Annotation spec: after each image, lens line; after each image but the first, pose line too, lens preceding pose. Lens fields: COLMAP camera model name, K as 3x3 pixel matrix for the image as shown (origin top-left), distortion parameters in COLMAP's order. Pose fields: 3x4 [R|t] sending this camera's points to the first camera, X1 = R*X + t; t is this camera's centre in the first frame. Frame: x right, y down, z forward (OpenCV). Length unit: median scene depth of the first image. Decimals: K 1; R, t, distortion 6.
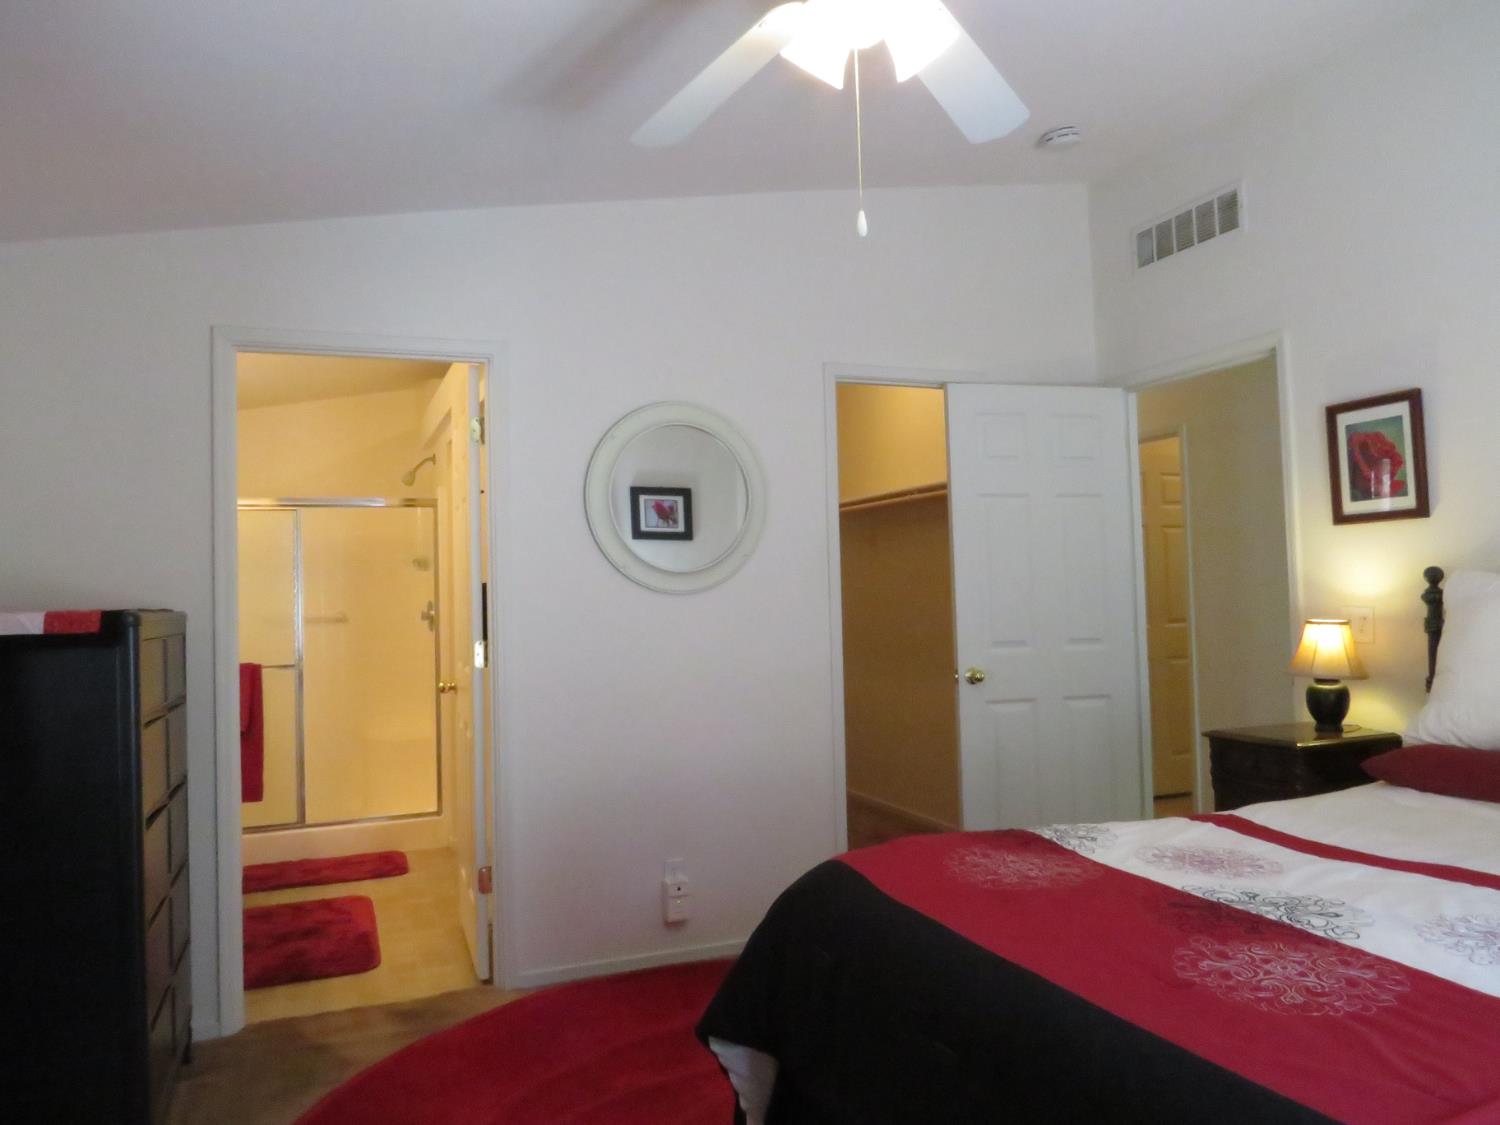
lens RADIAL K [[1067.2, 0, 751.9], [0, 1067.2, 565.8], [0, 0, 1]] dist [-0.008103, 0.003812]
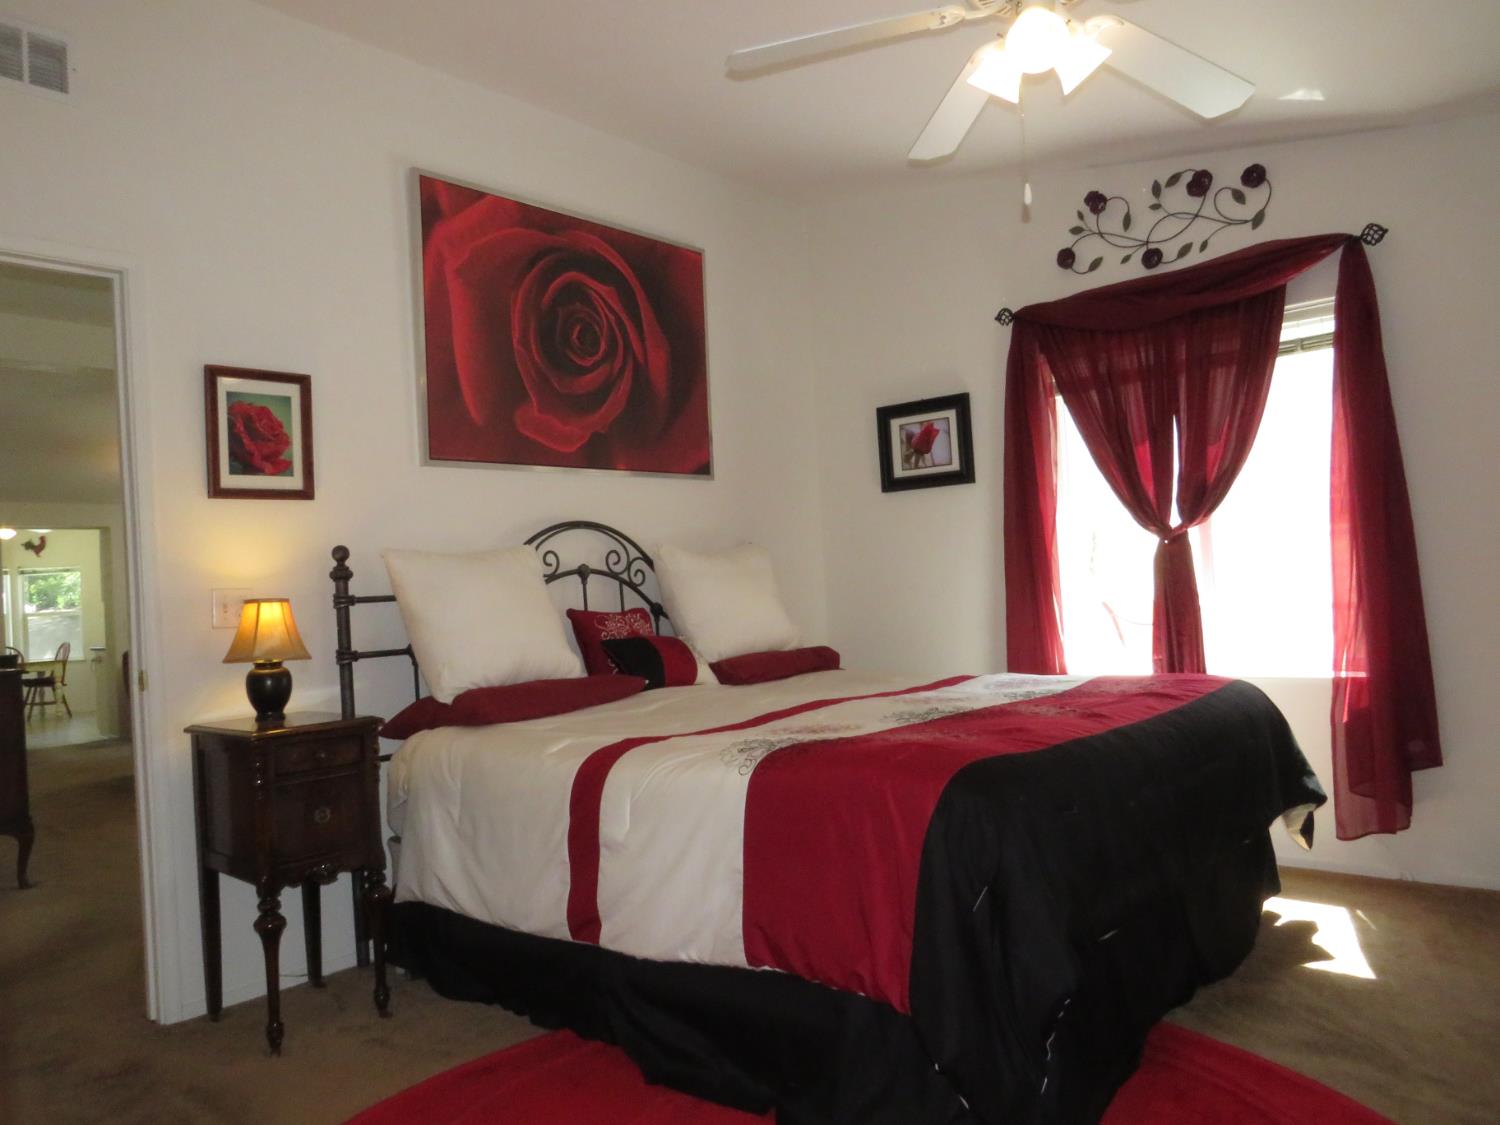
lens RADIAL K [[1067.2, 0, 750.9], [0, 1067.2, 559.5], [0, 0, 1]] dist [-0.008103, 0.003812]
pose [[-0.422724, 0.061808, 0.904148, -0.452475], [0.035816, 0.998032, -0.051481, 0.076167], [-0.905550, 0.010621, -0.424106, 0.975582]]
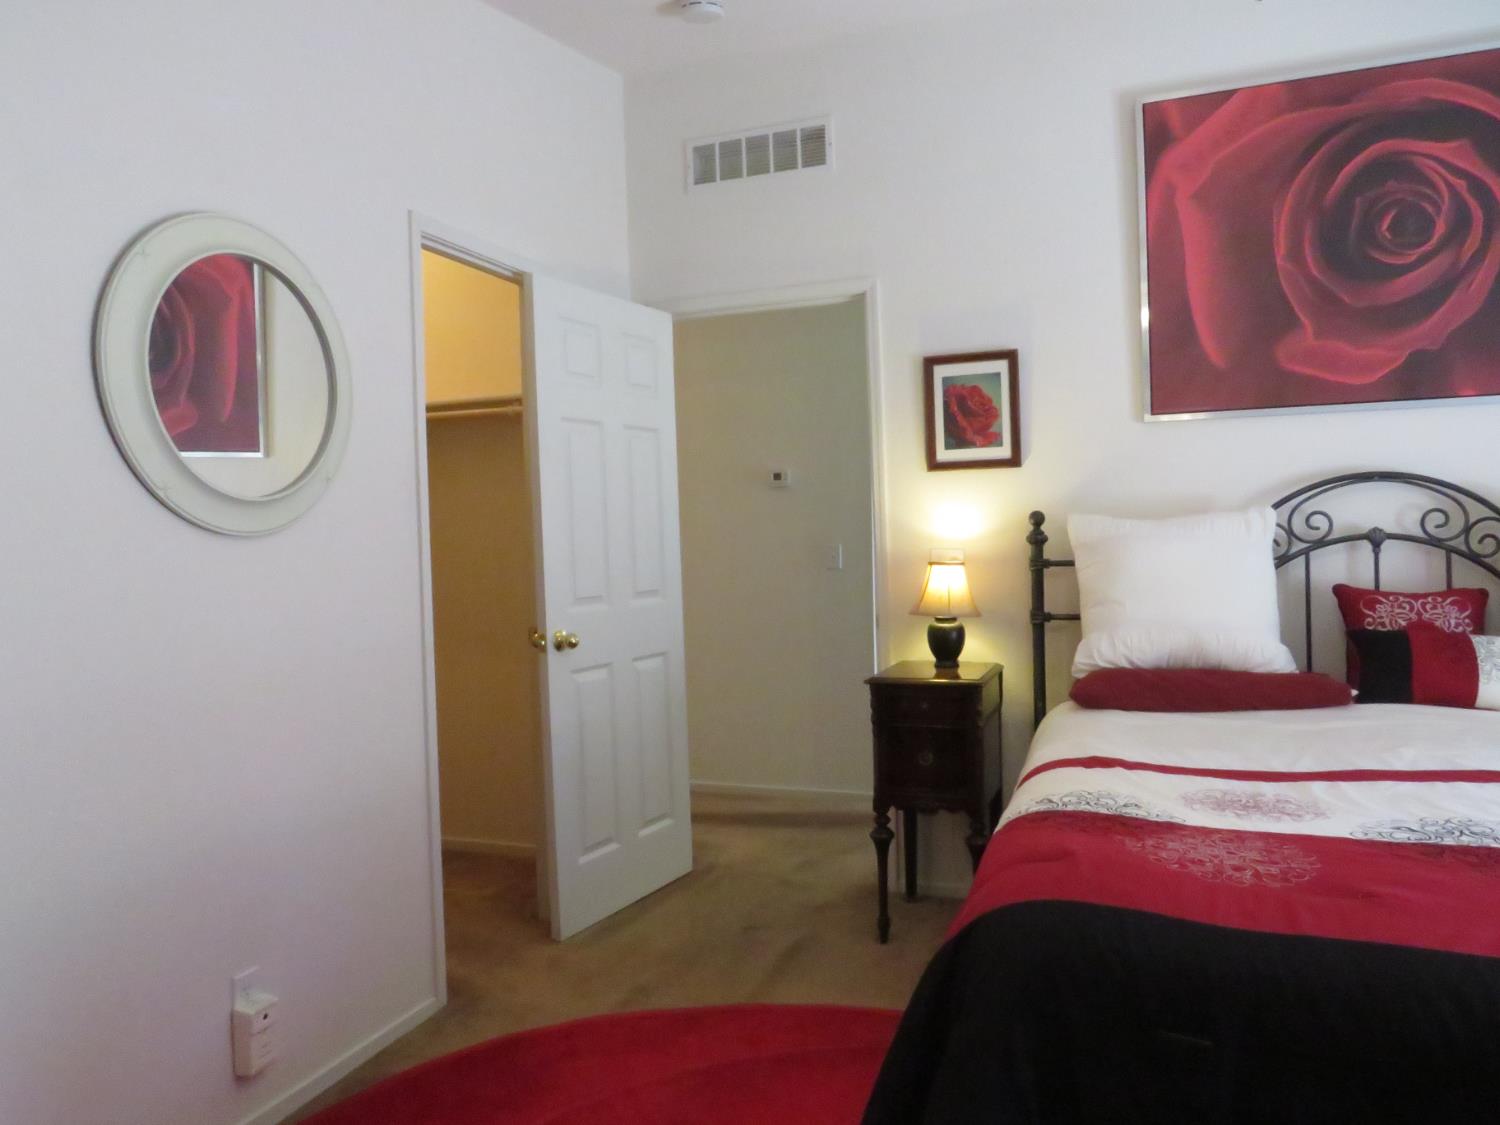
lens RADIAL K [[1067.2, 0, 742.4], [0, 1067.2, 559.5], [0, 0, 1]] dist [-0.008103, 0.003812]
pose [[0.684963, -0.011936, 0.728480, -0.346011], [-0.009414, 0.999637, 0.025230, 0.023713], [-0.728517, -0.024139, 0.684602, 0.415135]]
